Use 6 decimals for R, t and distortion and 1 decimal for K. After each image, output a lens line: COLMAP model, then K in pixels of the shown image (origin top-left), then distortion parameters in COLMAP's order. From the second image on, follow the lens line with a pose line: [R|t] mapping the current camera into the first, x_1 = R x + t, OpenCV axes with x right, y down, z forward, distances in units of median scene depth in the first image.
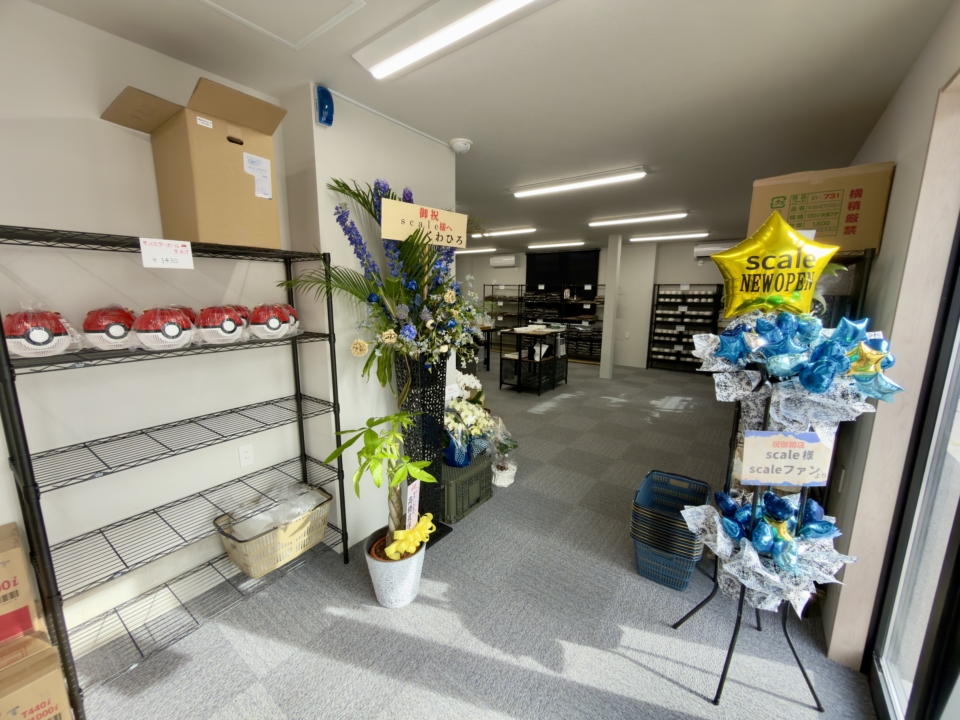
lens RADIAL K [[385.7, 0, 479.6], [0, 385.7, 362.9], [0, 0, 1]] dist [-0.001150, 0.000723]
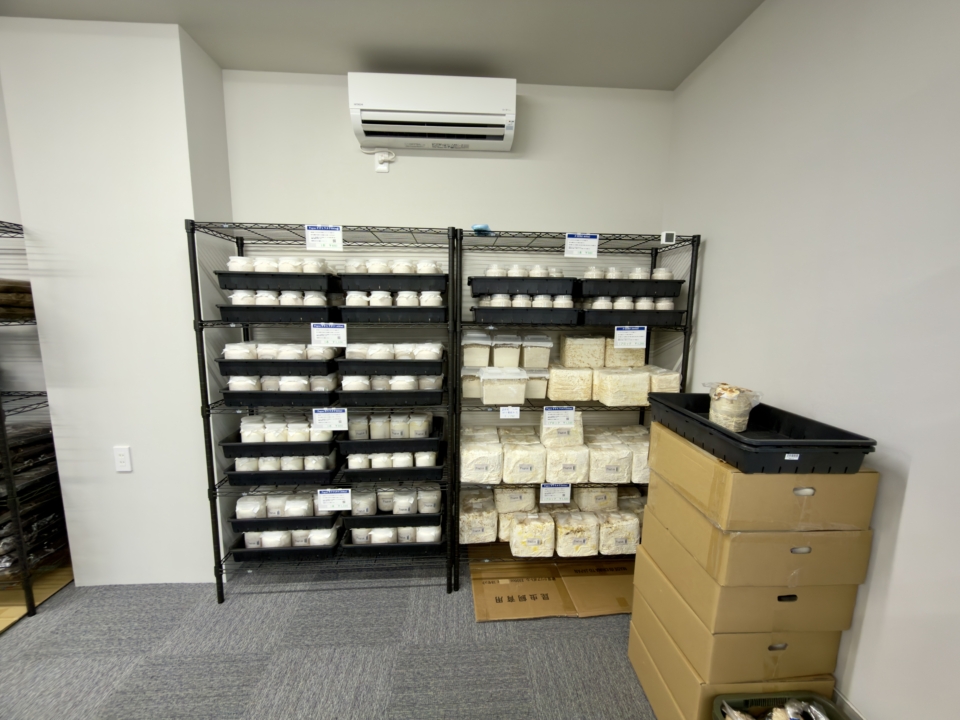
lens RADIAL K [[385.7, 0, 485.0], [0, 385.7, 367.1], [0, 0, 1]] dist [-0.001150, 0.000723]
pose [[0.763895, -0.096545, 0.638078, 0.445559], [0.110888, 0.993677, 0.017596, -0.114862], [-0.635743, 0.057313, 0.769770, 0.760555]]
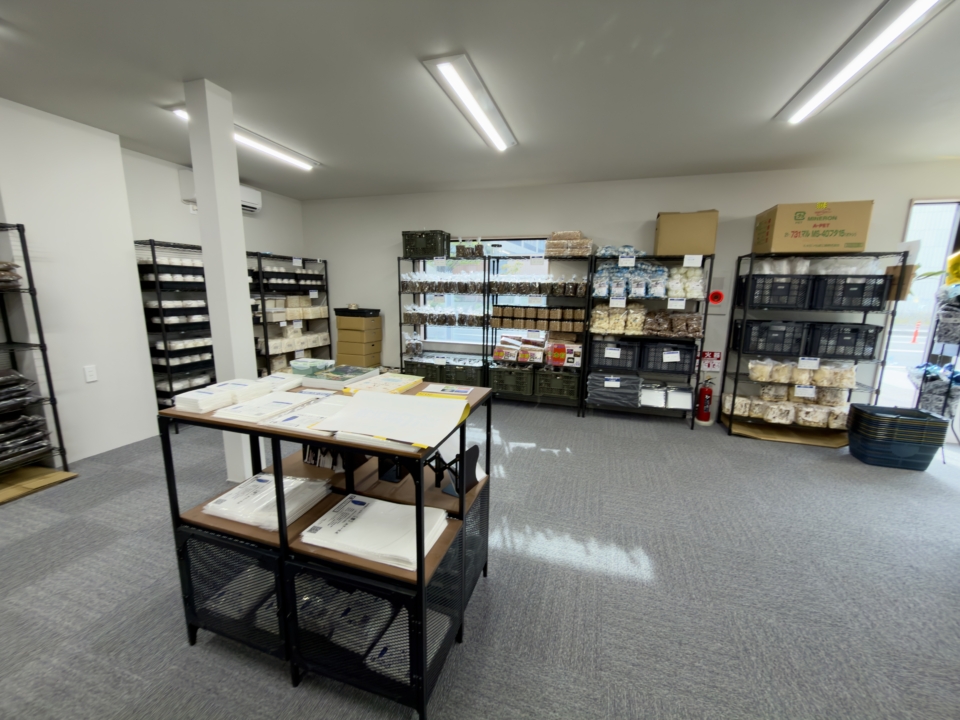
lens RADIAL K [[385.7, 0, 479.2], [0, 385.7, 358.5], [0, 0, 1]] dist [-0.001150, 0.000723]
pose [[-0.315827, -0.177772, 0.932014, -0.085160], [0.154701, 0.959498, 0.235437, -0.125604], [-0.936120, 0.218541, -0.275534, 0.825009]]
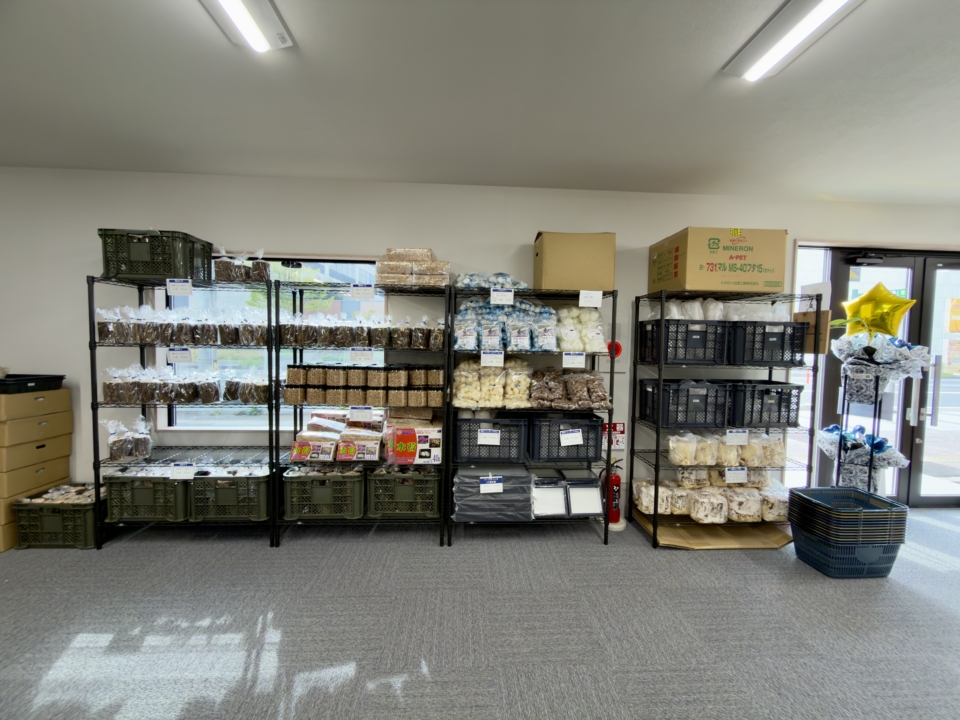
lens RADIAL K [[385.7, 0, 477.6], [0, 385.7, 360.6], [0, 0, 1]] dist [-0.001150, 0.000723]
pose [[-0.626328, -0.057894, 0.777407, 0.104051], [0.120101, 0.978167, 0.169606, -0.103507], [-0.770253, 0.199596, -0.605700, 0.701767]]
